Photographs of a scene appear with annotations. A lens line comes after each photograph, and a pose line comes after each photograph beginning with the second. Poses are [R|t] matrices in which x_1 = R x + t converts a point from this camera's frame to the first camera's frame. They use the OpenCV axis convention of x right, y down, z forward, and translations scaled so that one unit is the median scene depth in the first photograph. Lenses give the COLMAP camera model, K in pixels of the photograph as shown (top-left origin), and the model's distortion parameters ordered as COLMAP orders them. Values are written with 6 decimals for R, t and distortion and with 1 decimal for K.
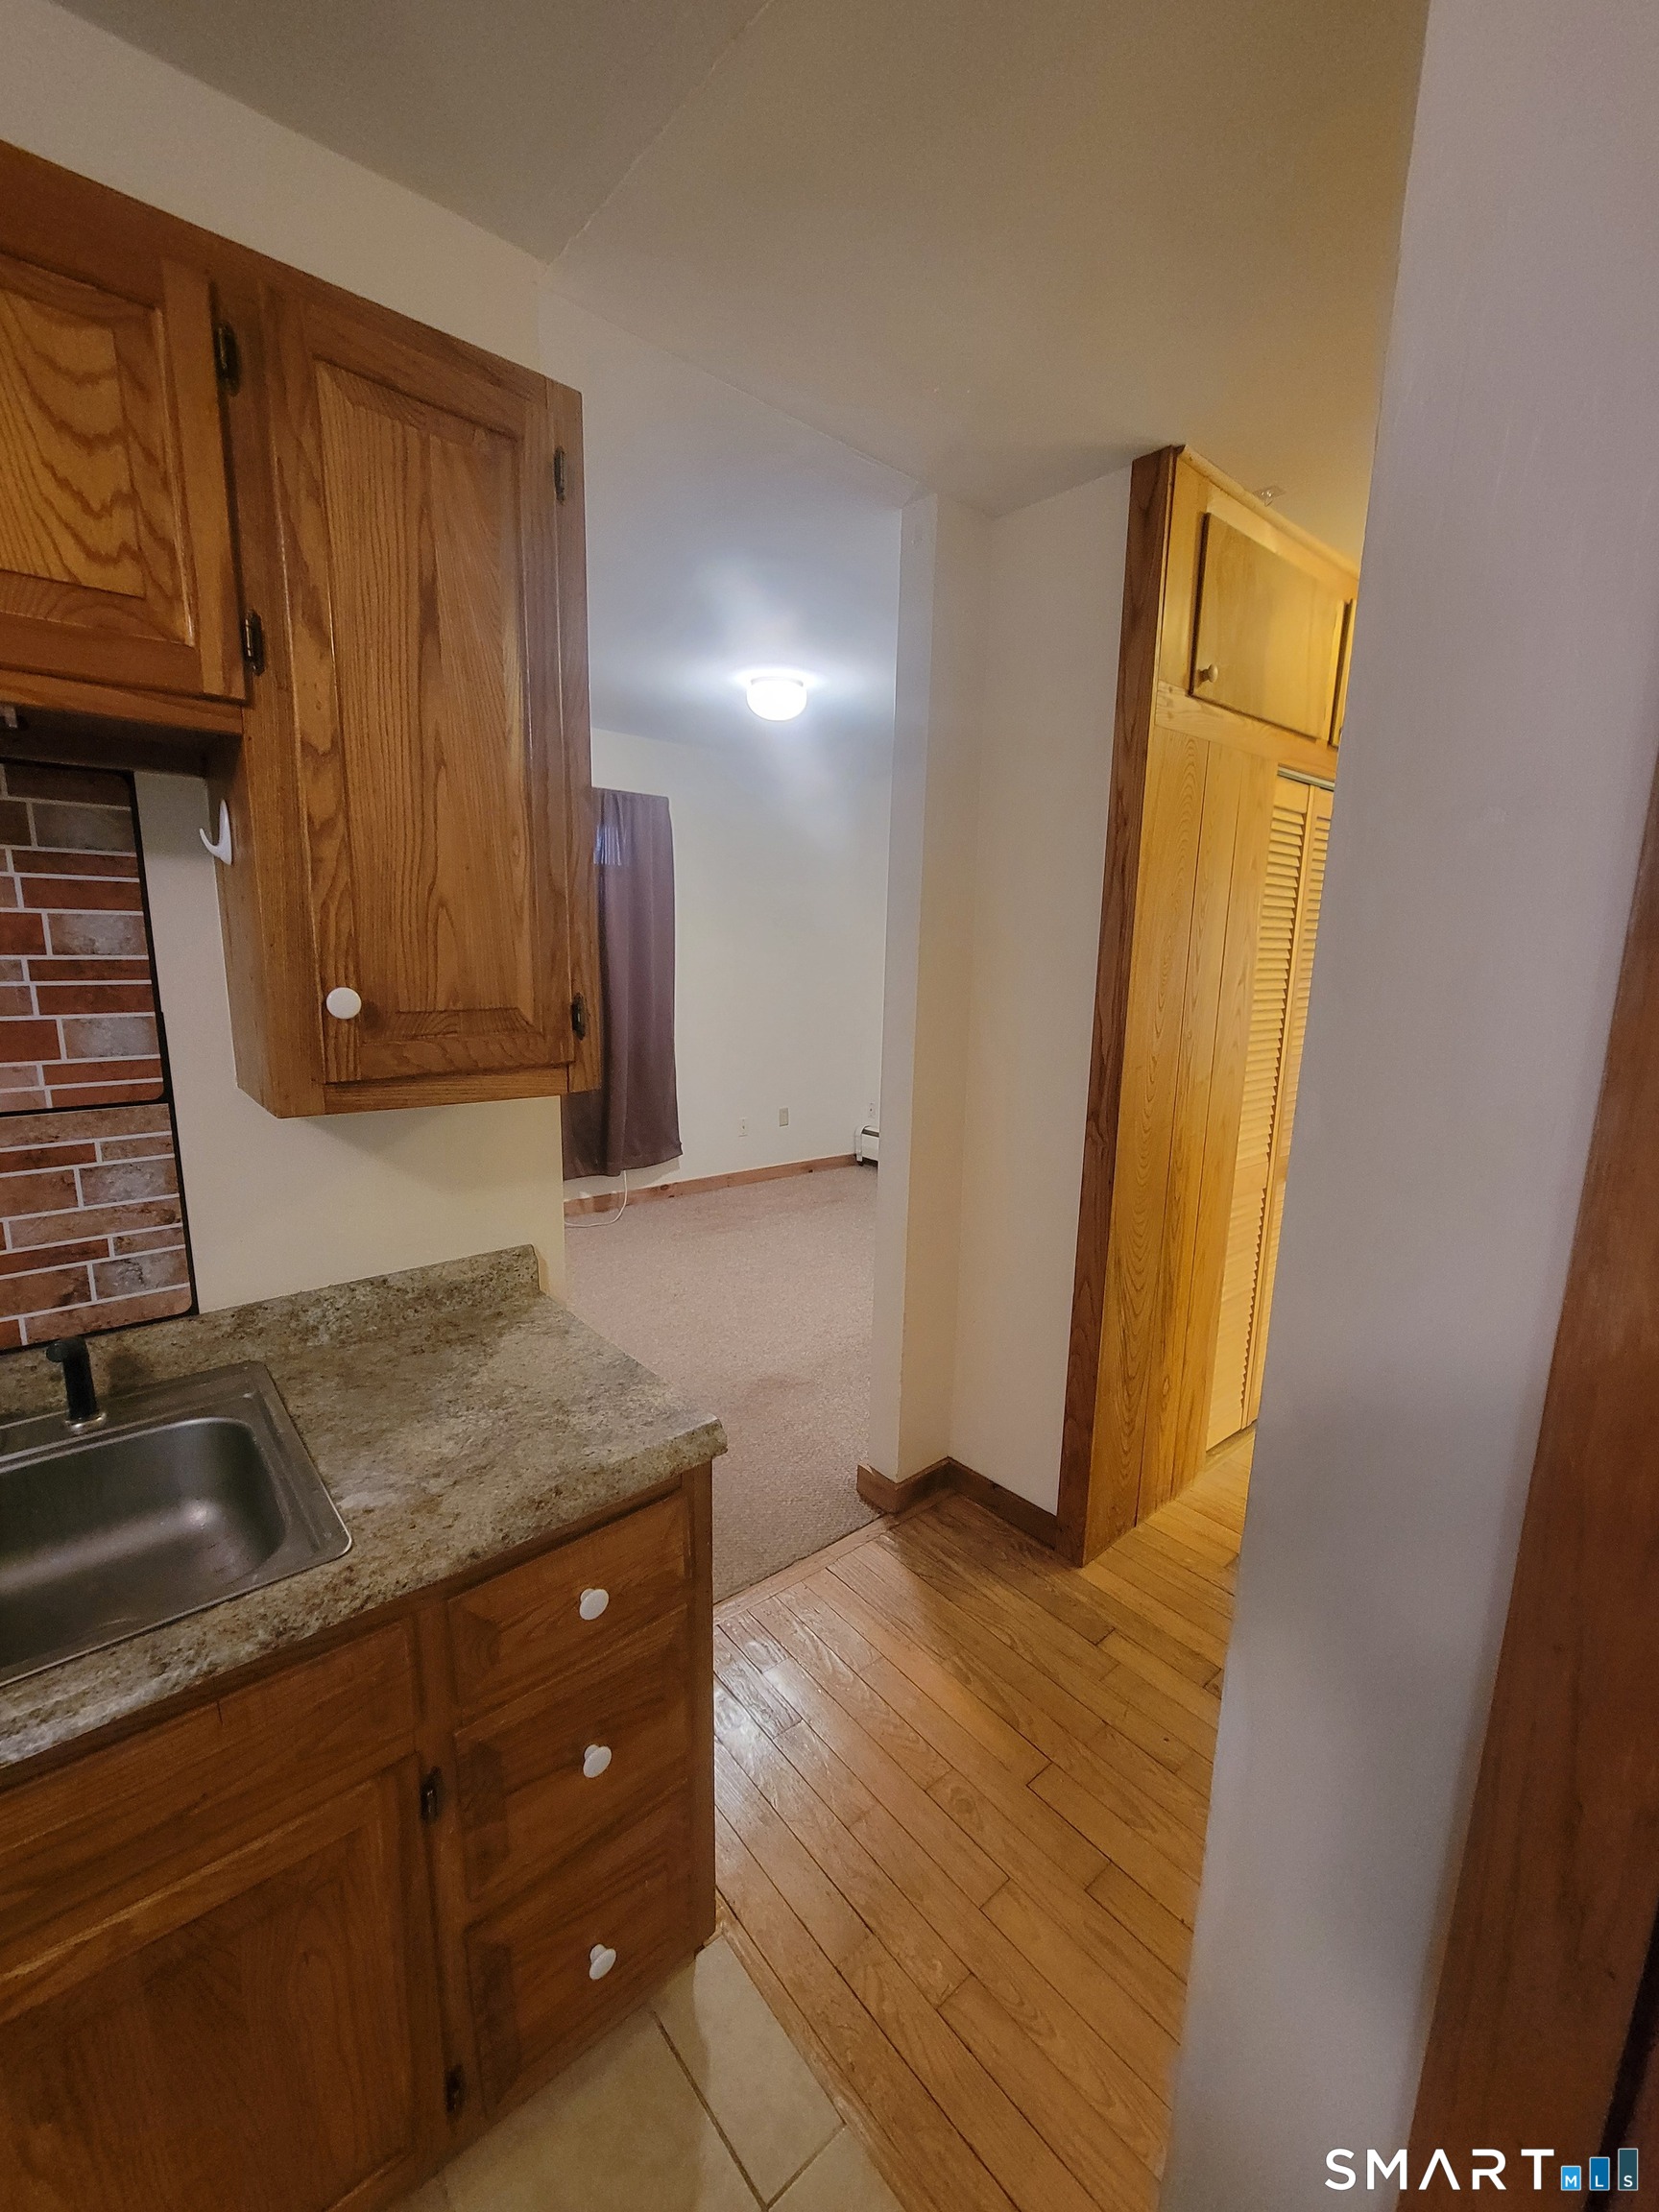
lens RADIAL K [[905.2, 0, 828.5], [0, 905.2, 1108.7], [0, 0, 1]] dist [0.001092, -0.001897]
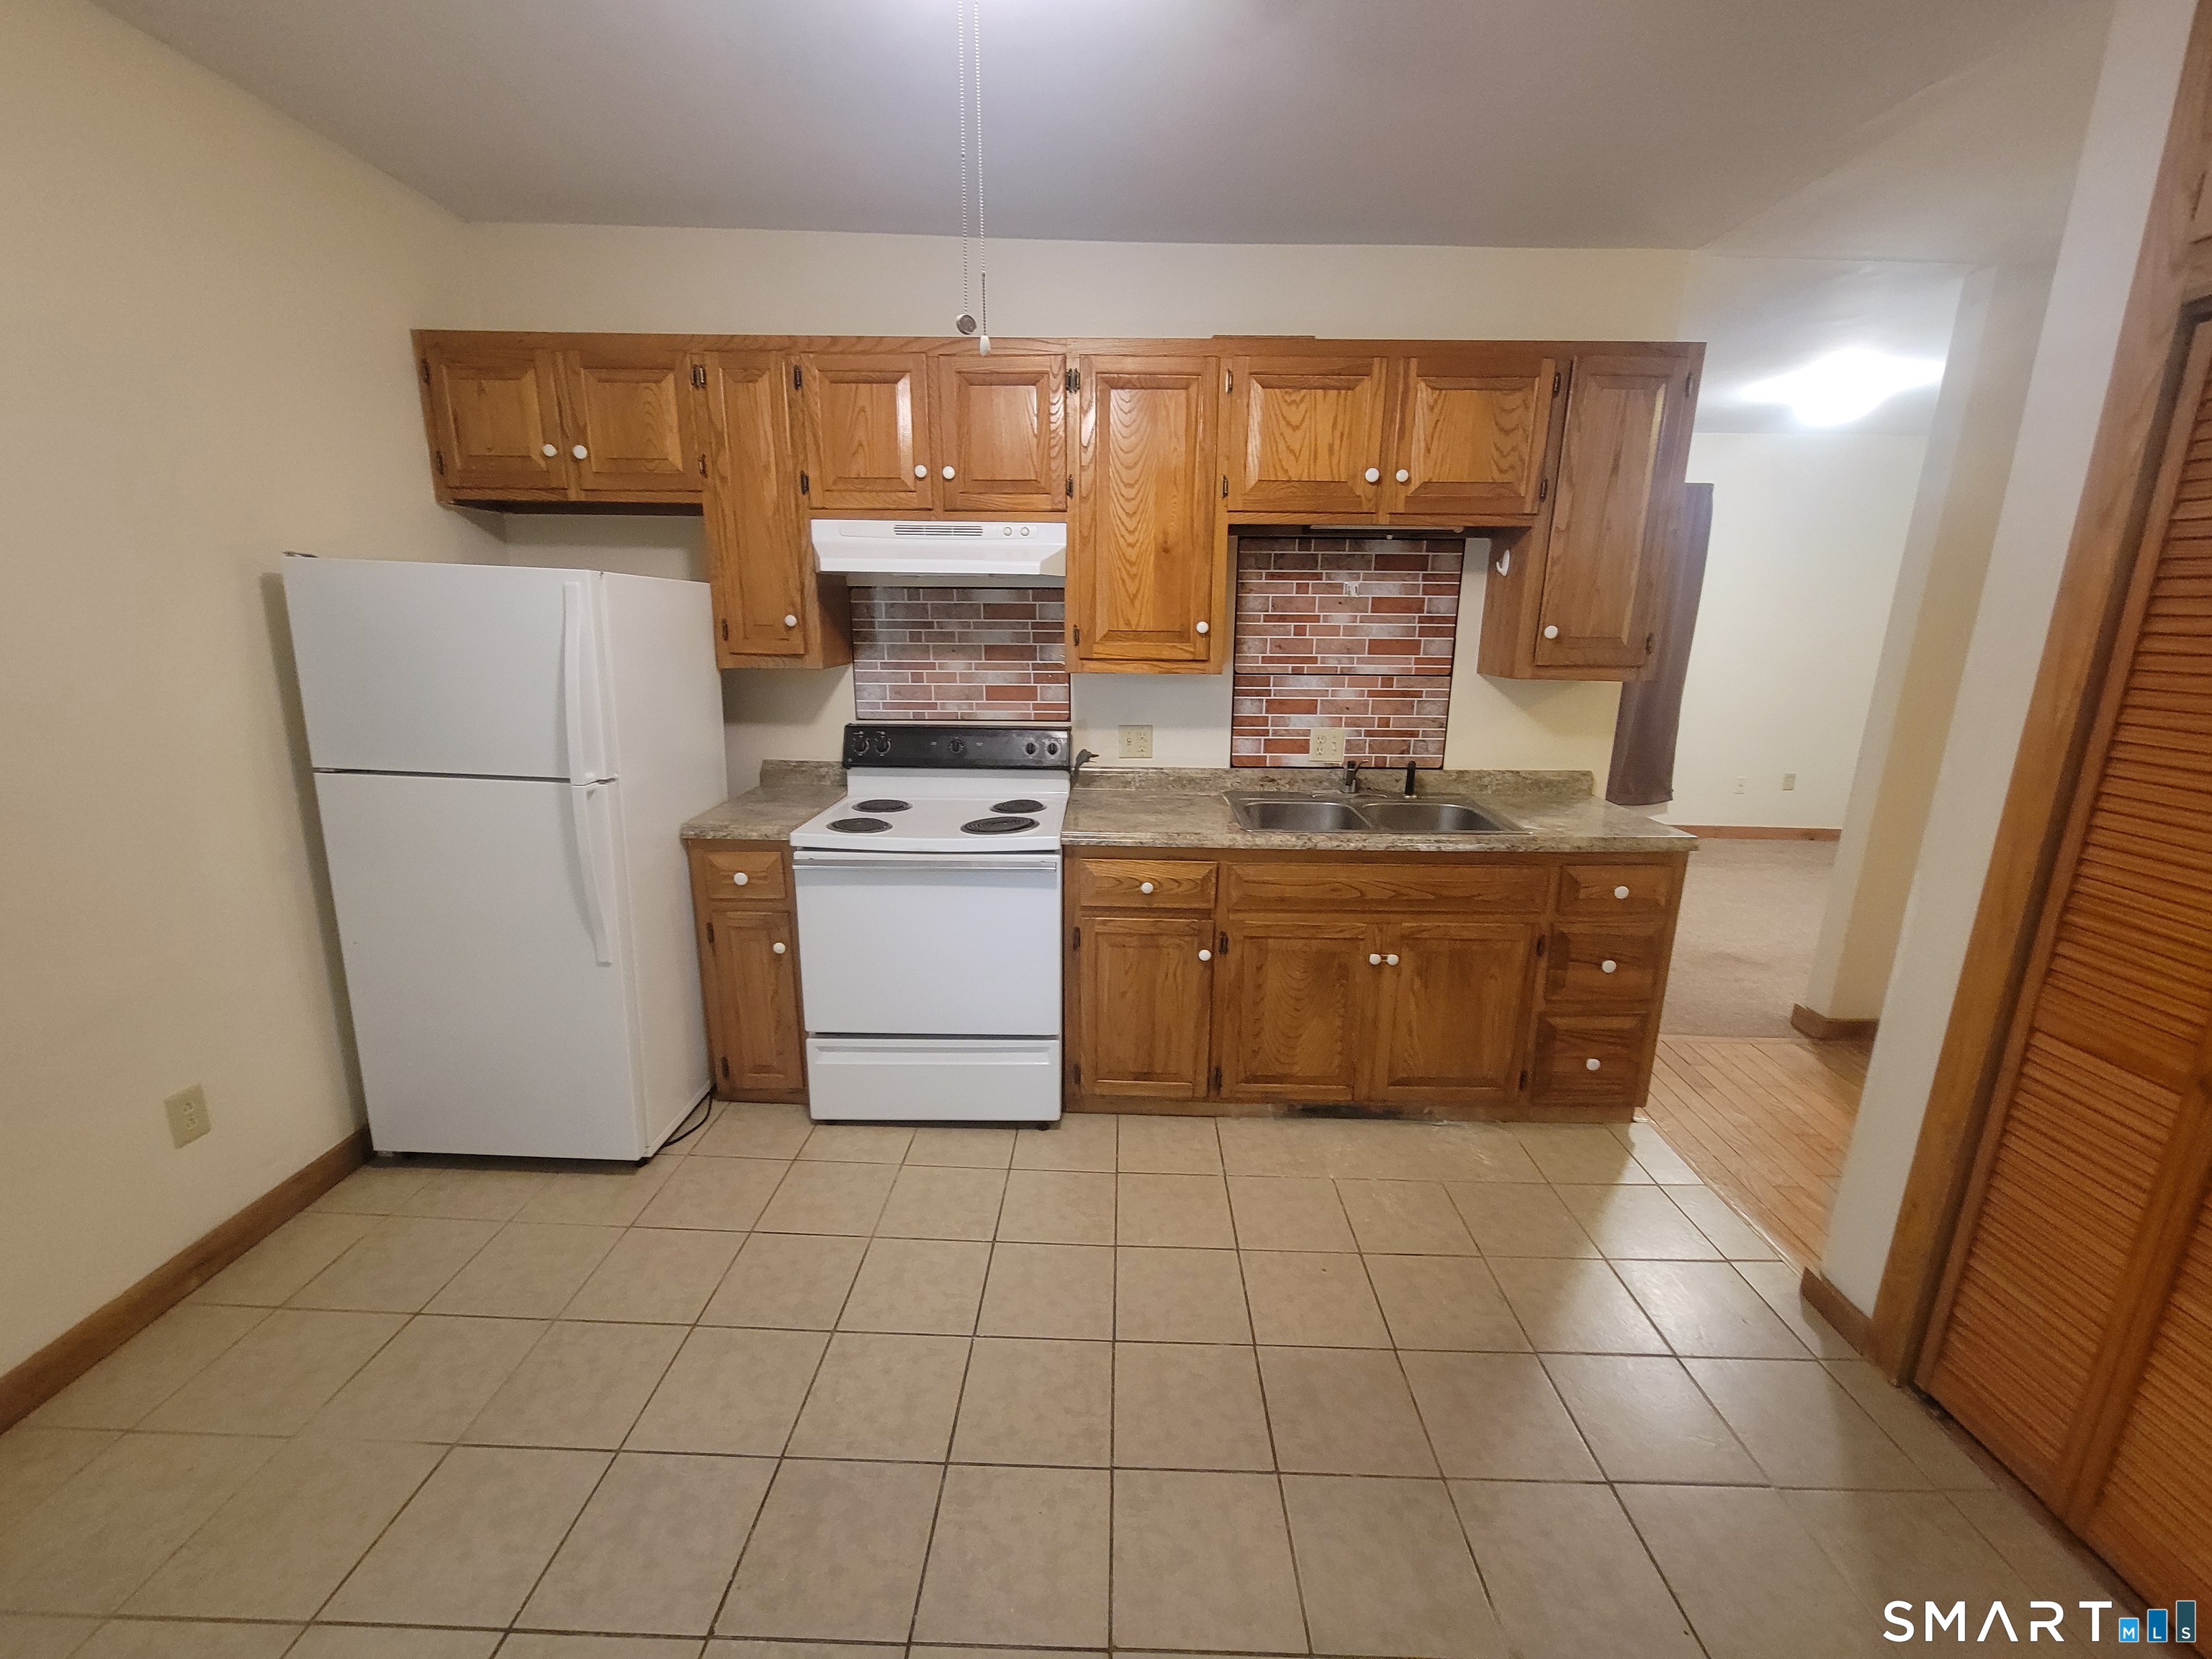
lens RADIAL K [[905.2, 0, 1109.5], [0, 905.2, 835.8], [0, 0, 1]] dist [0.001092, -0.001897]
pose [[0.751458, 0.150670, -0.642347, 0.119090], [-0.116225, 0.988581, 0.095916, 0.173974], [0.649463, 0.002579, 0.760389, -0.859023]]
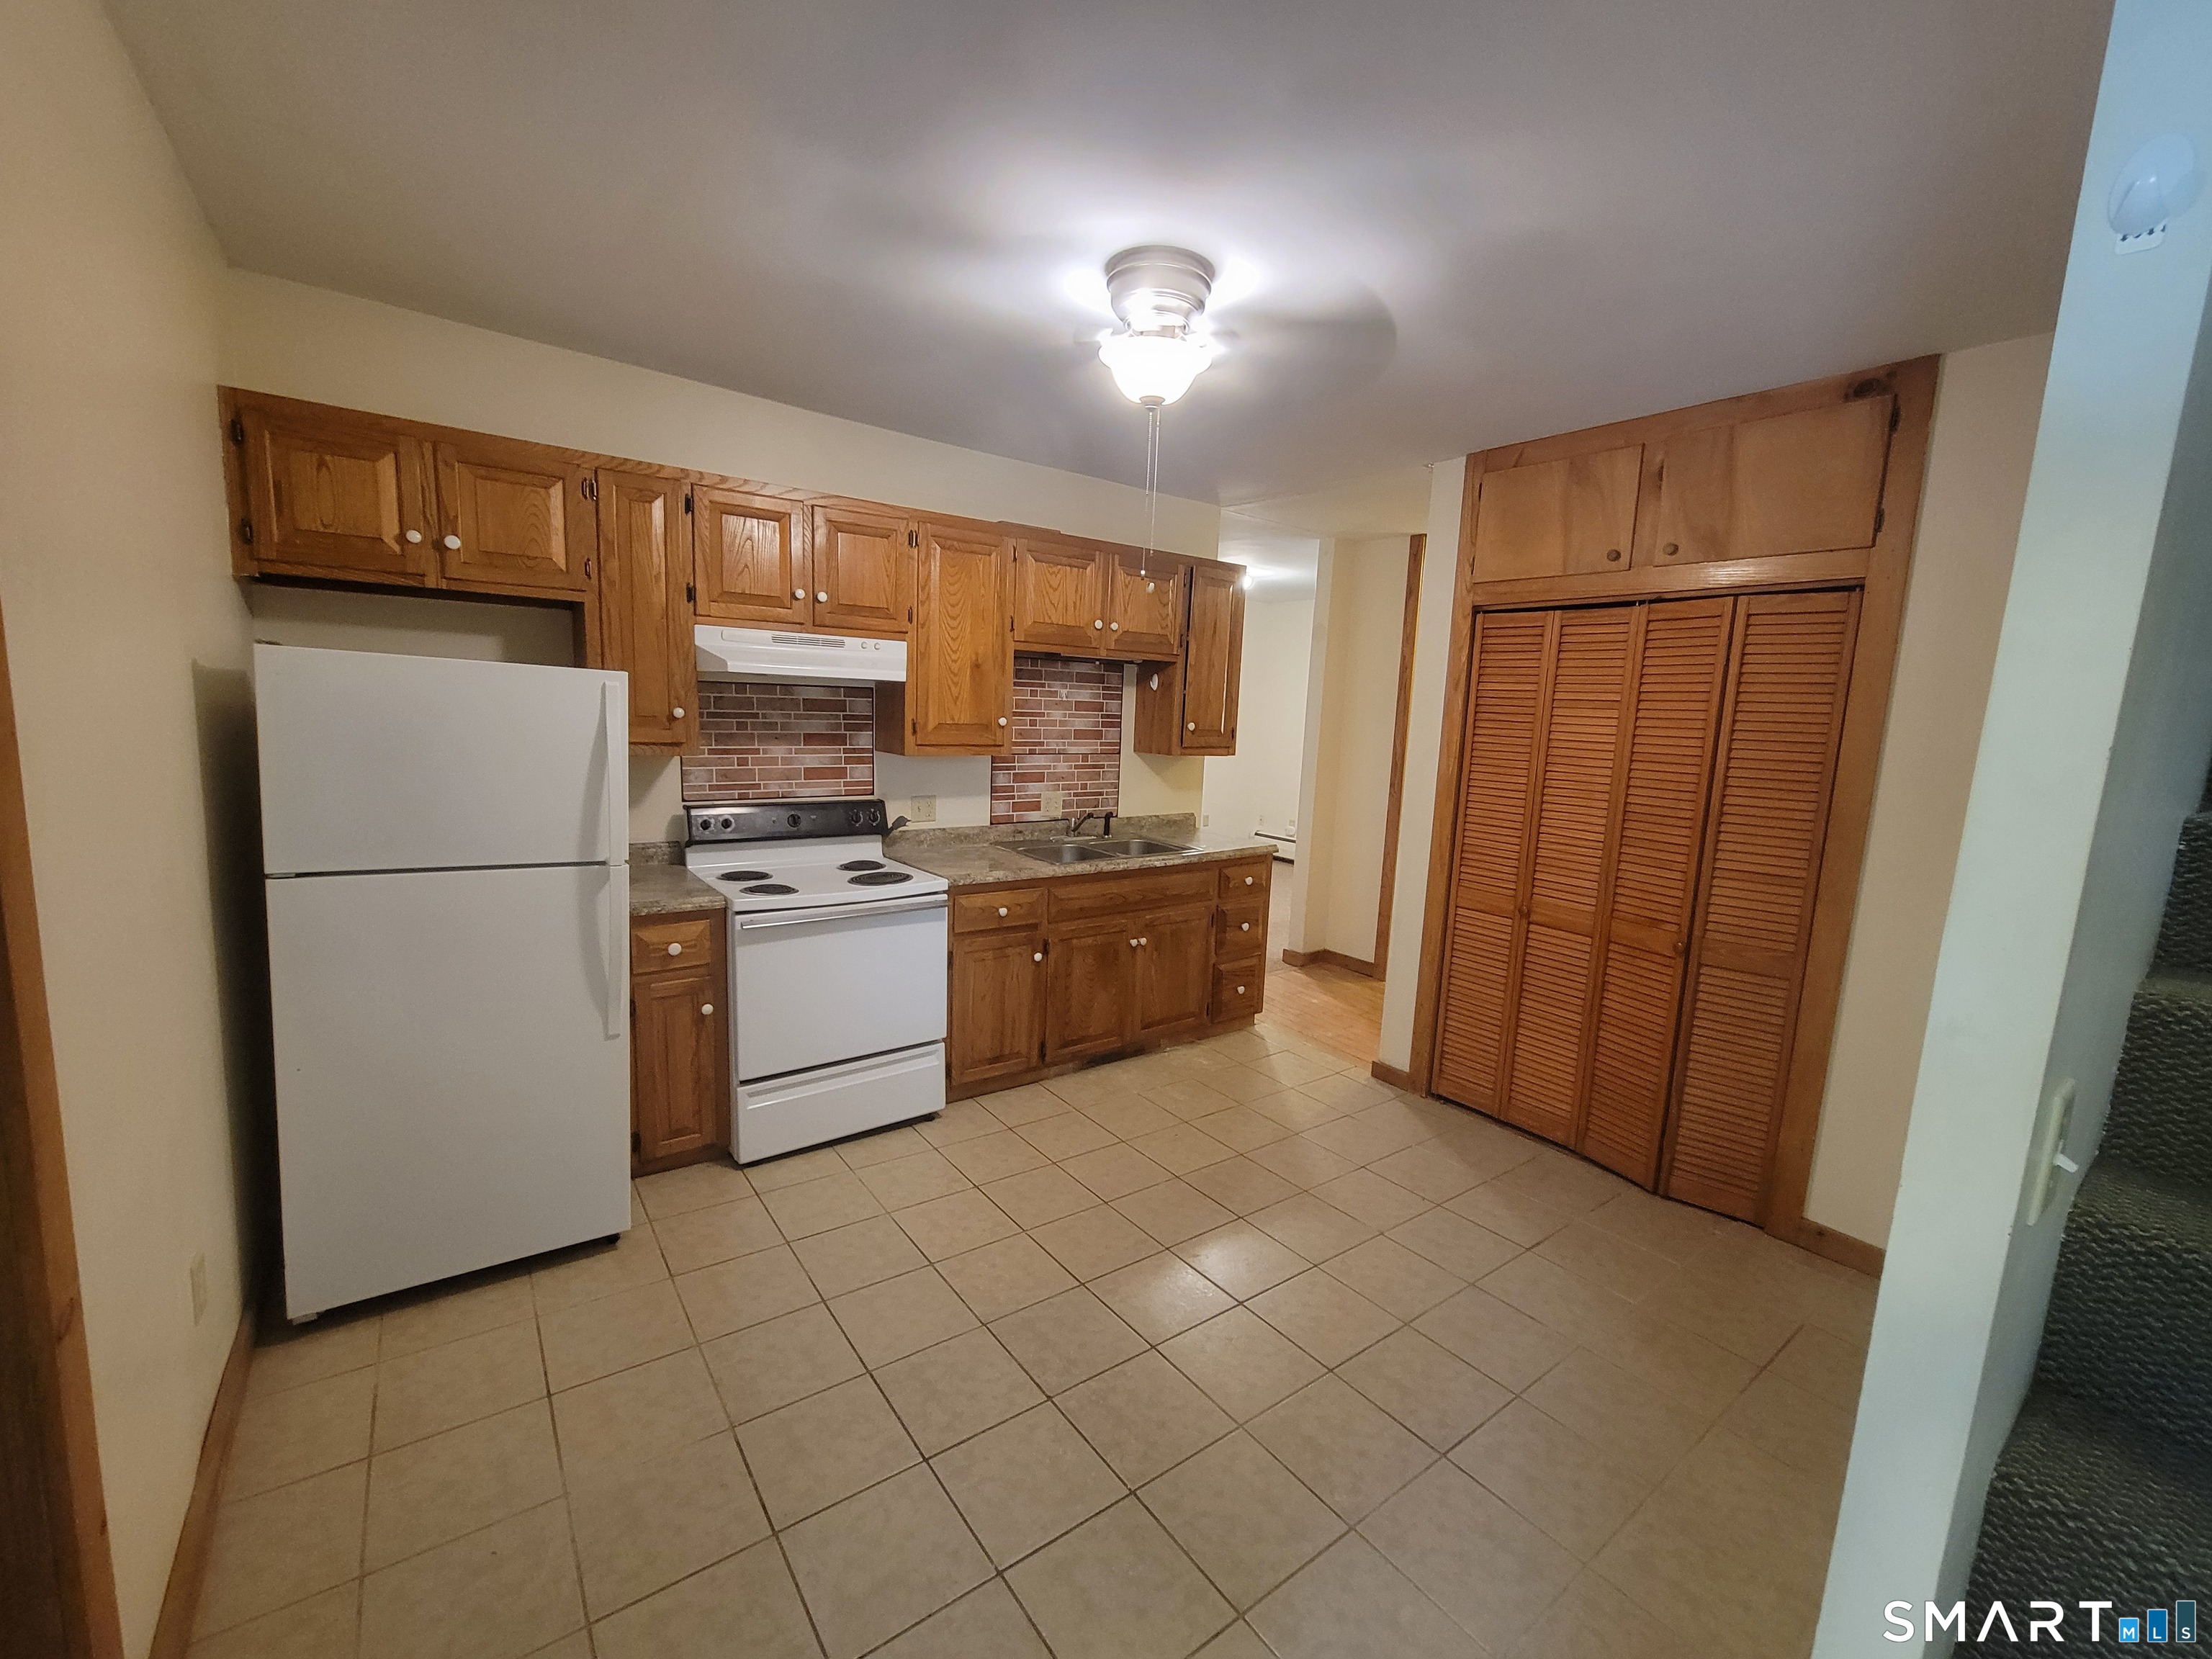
lens RADIAL K [[905.2, 0, 1118.3], [0, 905.2, 833.6], [0, 0, 1]] dist [0.001092, -0.001897]
pose [[0.998021, 0.030664, -0.054897, -0.322865], [-0.032766, 0.998747, -0.037825, 0.267623], [0.053668, 0.039549, 0.997775, -1.544178]]
